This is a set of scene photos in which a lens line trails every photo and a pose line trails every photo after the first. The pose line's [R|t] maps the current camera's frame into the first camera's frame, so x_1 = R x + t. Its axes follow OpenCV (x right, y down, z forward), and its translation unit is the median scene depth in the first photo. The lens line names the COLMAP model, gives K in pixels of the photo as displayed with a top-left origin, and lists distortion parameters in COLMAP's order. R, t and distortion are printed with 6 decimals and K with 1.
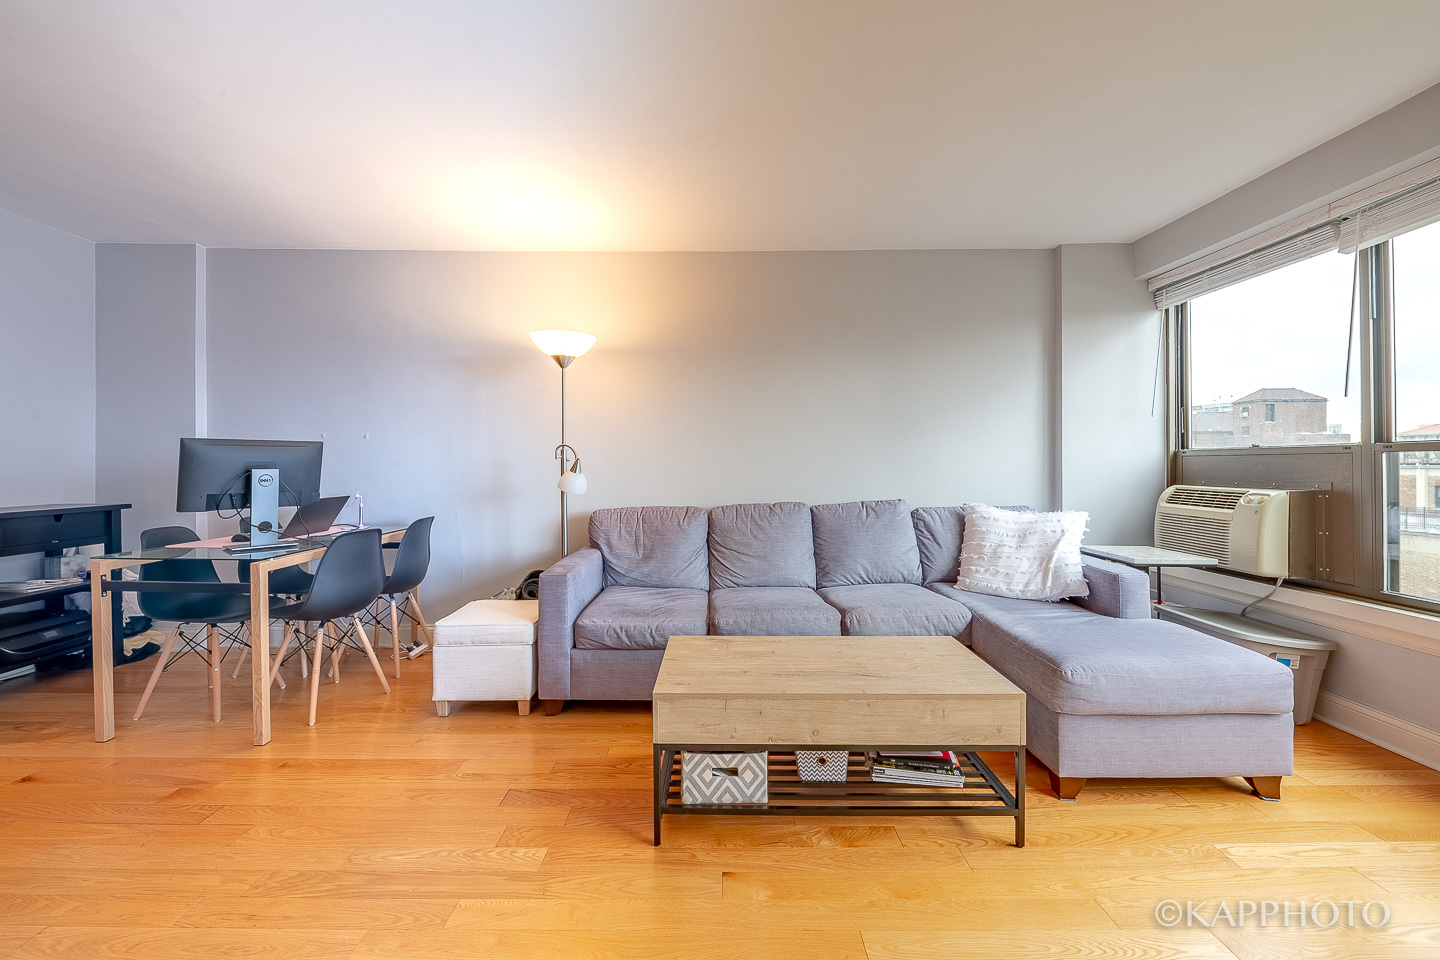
lens RADIAL K [[582.9, 0, 720.9], [0, 582.9, 472.7], [0, 0, 1]] dist [0.000259, -0.001803]
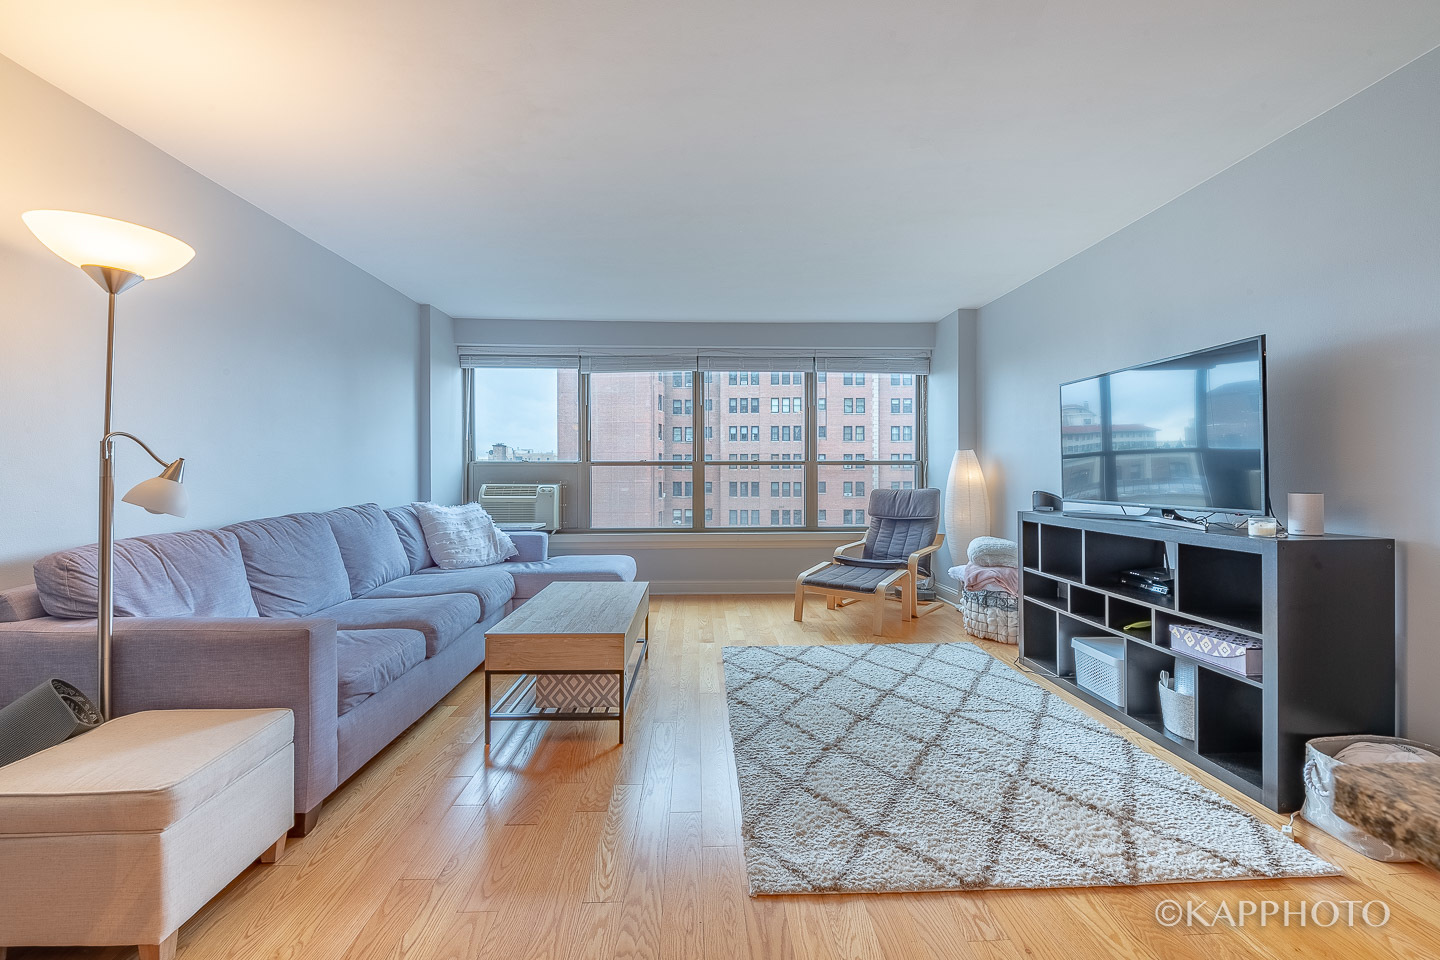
lens RADIAL K [[582.9, 0, 703.9], [0, 582.9, 466.0], [0, 0, 1]] dist [0.000259, -0.001803]
pose [[-0.029832, 0.011780, 0.999486, -0.982937], [0.007195, 0.999907, -0.011570, -0.006506], [-0.999529, 0.006846, -0.029914, 0.540964]]
